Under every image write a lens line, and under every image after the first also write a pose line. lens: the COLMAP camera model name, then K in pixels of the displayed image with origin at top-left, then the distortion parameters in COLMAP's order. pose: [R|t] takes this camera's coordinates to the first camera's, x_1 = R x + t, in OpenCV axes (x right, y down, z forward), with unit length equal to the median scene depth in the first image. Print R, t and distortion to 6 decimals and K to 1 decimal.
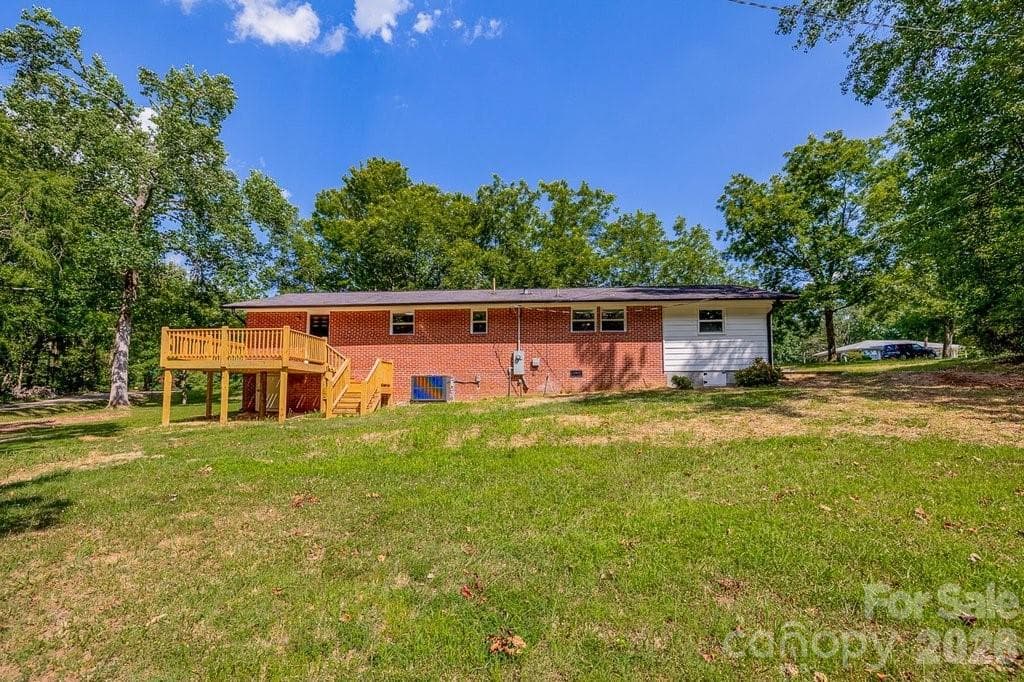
lens RADIAL K [[545.8, 0, 558.9], [0, 545.8, 343.1], [0, 0, 1]] dist [-0.001059, -0.000107]
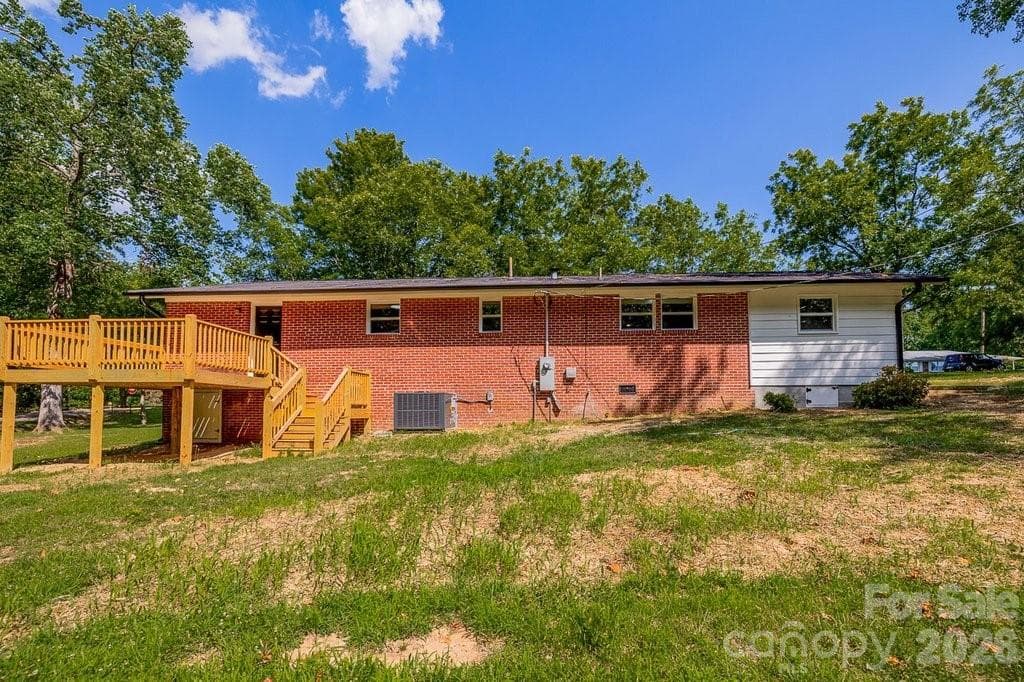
lens RADIAL K [[491.6, 0, 531.4], [0, 491.6, 385.6], [0, 0, 1]] dist [-0.001804, -0.000013]
pose [[0.998324, 0.001371, -0.057860, -0.054470], [0.002022, 0.998283, 0.058543, 0.013513], [0.057841, -0.058562, 0.996607, 0.347301]]
